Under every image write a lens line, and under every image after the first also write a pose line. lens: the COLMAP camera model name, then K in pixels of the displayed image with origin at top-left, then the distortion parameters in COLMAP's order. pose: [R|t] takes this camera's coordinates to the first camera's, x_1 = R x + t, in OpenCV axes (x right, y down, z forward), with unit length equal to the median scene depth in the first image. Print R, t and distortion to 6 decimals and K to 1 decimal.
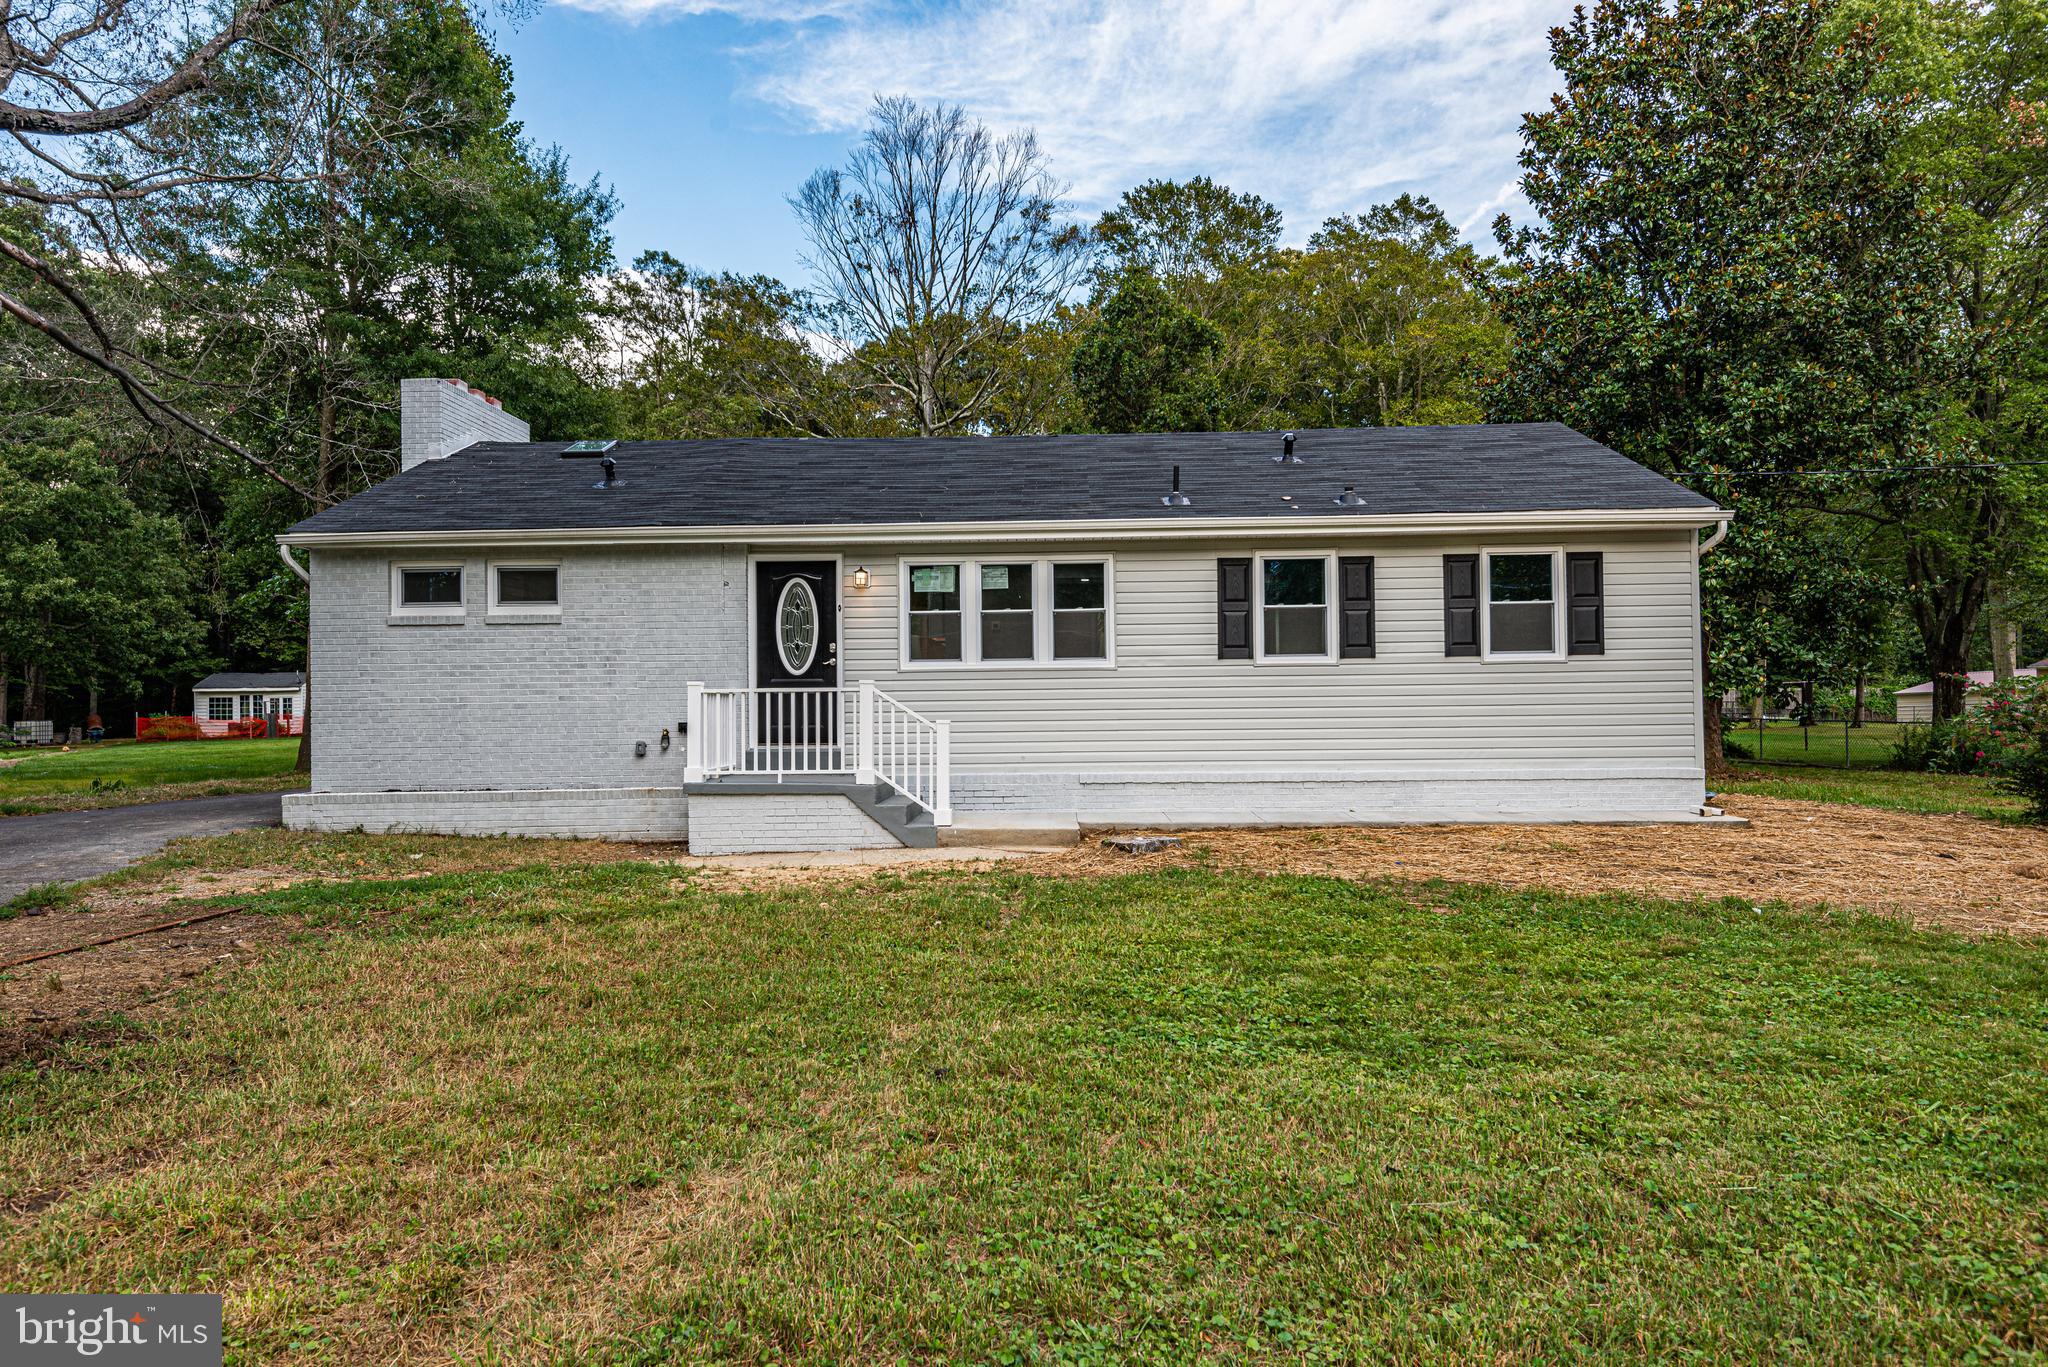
lens RADIAL K [[1298.8, 0, 1015.3], [0, 1298.8, 684.0], [0, 0, 1]] dist [0.002318, -0.001291]
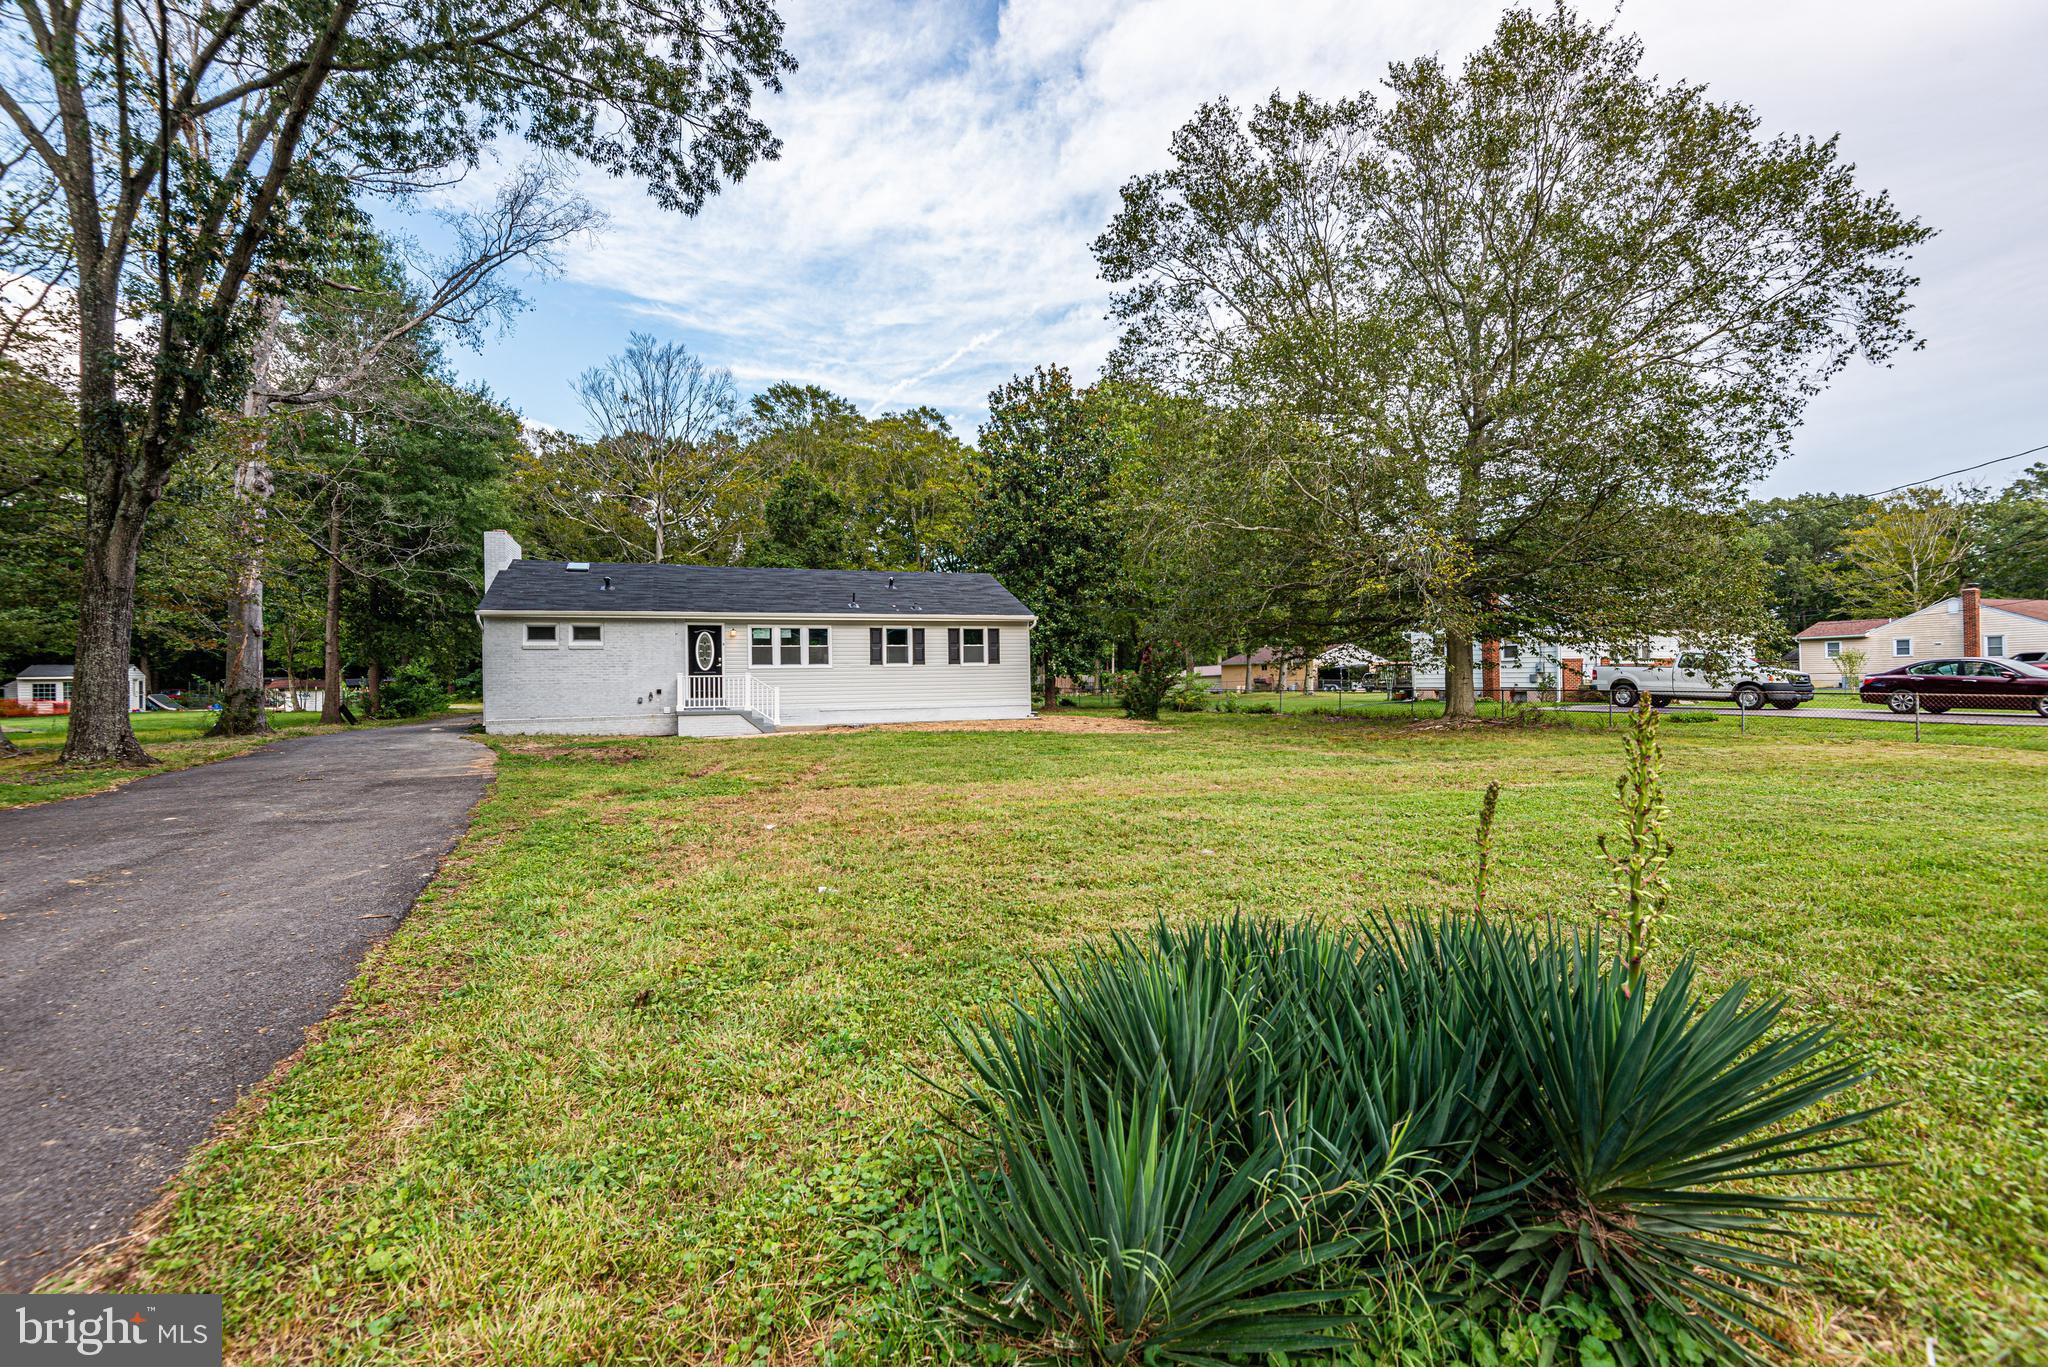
lens RADIAL K [[933.1, 0, 1021.1], [0, 933.1, 679.5], [0, 0, 1]] dist [0.004462, -0.005055]
pose [[0.920424, -0.003556, 0.390906, -0.315453], [0.000351, 0.999966, 0.008269, -0.003798], [-0.390922, -0.007474, 0.920393, -0.925344]]
